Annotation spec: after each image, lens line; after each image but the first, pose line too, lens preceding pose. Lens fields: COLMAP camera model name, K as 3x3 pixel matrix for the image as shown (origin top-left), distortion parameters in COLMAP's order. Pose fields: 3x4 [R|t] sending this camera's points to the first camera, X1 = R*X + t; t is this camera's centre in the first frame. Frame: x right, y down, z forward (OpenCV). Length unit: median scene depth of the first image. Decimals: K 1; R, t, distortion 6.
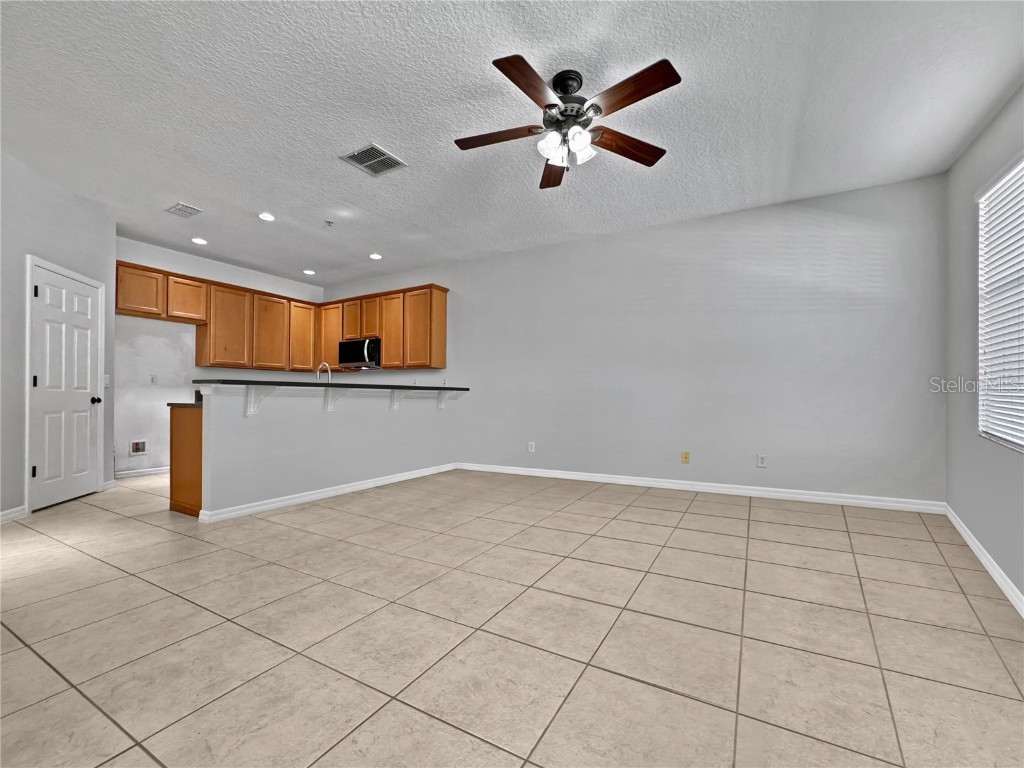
lens RADIAL K [[410.7, 0, 513.5], [0, 410.7, 405.0], [0, 0, 1]] dist [-0.014653, 0.000140]
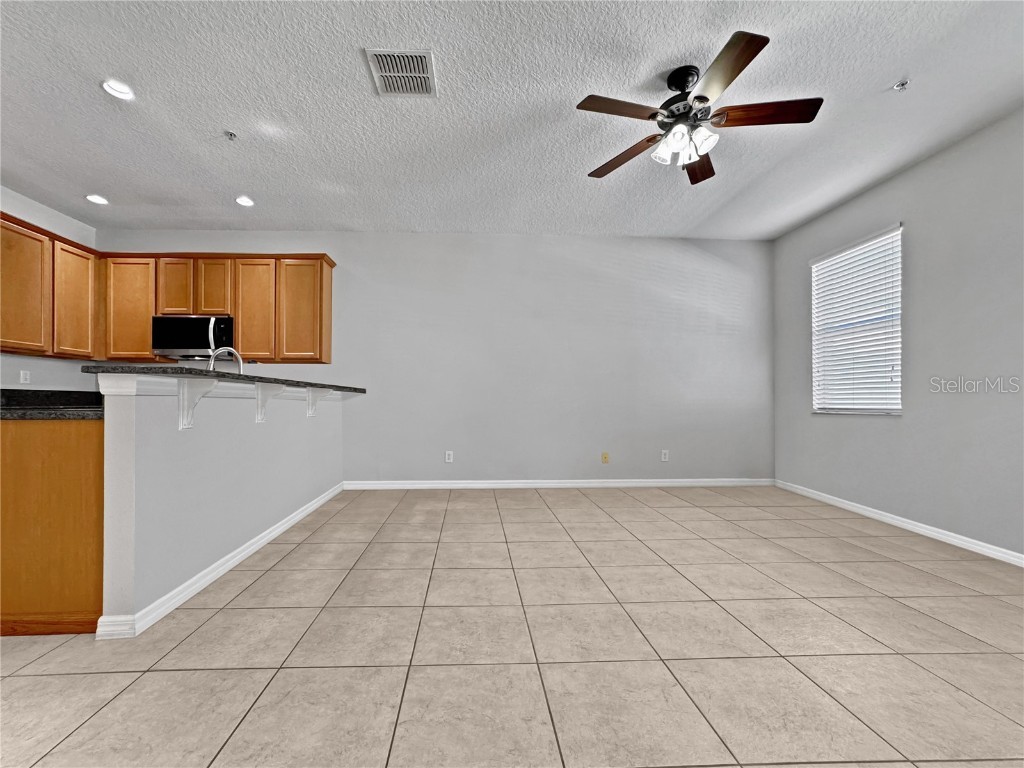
lens RADIAL K [[420.9, 0, 497.2], [0, 420.9, 411.5], [0, 0, 1]] dist [-0.010676, 0.000778]
pose [[0.860798, -0.008828, 0.508871, -0.327295], [0.006741, 0.999960, 0.005944, -0.001812], [-0.508903, -0.001686, 0.860822, 0.156057]]
